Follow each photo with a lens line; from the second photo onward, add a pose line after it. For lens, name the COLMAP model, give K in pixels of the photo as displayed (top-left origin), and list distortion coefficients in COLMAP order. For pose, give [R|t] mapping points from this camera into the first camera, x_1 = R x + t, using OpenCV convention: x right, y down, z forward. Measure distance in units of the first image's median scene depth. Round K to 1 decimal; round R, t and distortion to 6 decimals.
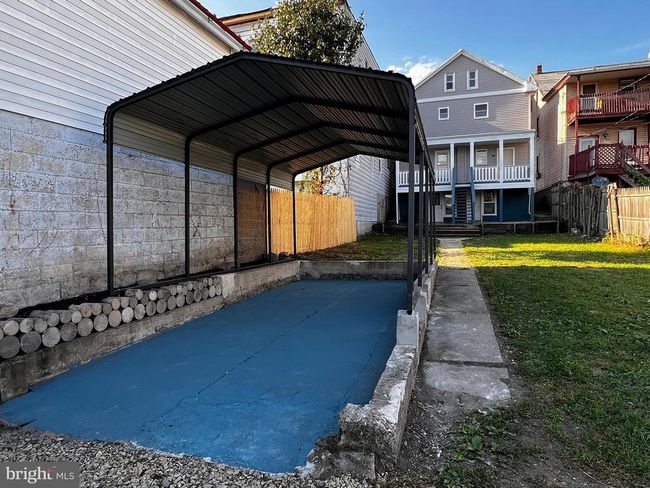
lens RADIAL K [[410.2, 0, 327.8], [0, 410.2, 241.1], [0, 0, 1]] dist [0.004507, 0.002881]
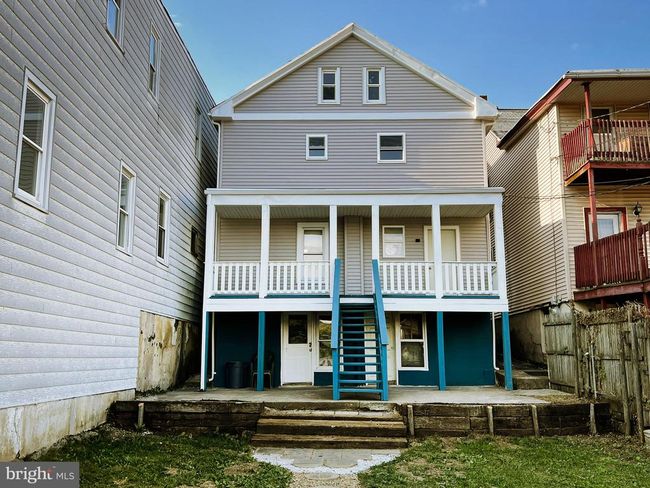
lens RADIAL K [[611.0, 0, 325.4], [0, 611.0, 245.4], [0, 0, 1]] dist [0.077541, 0.000000]
pose [[0.961642, 0.066779, 0.266054, 0.121091], [-0.006774, 0.975400, -0.220339, -0.049684], [-0.274223, 0.210085, 0.938438, 0.389240]]
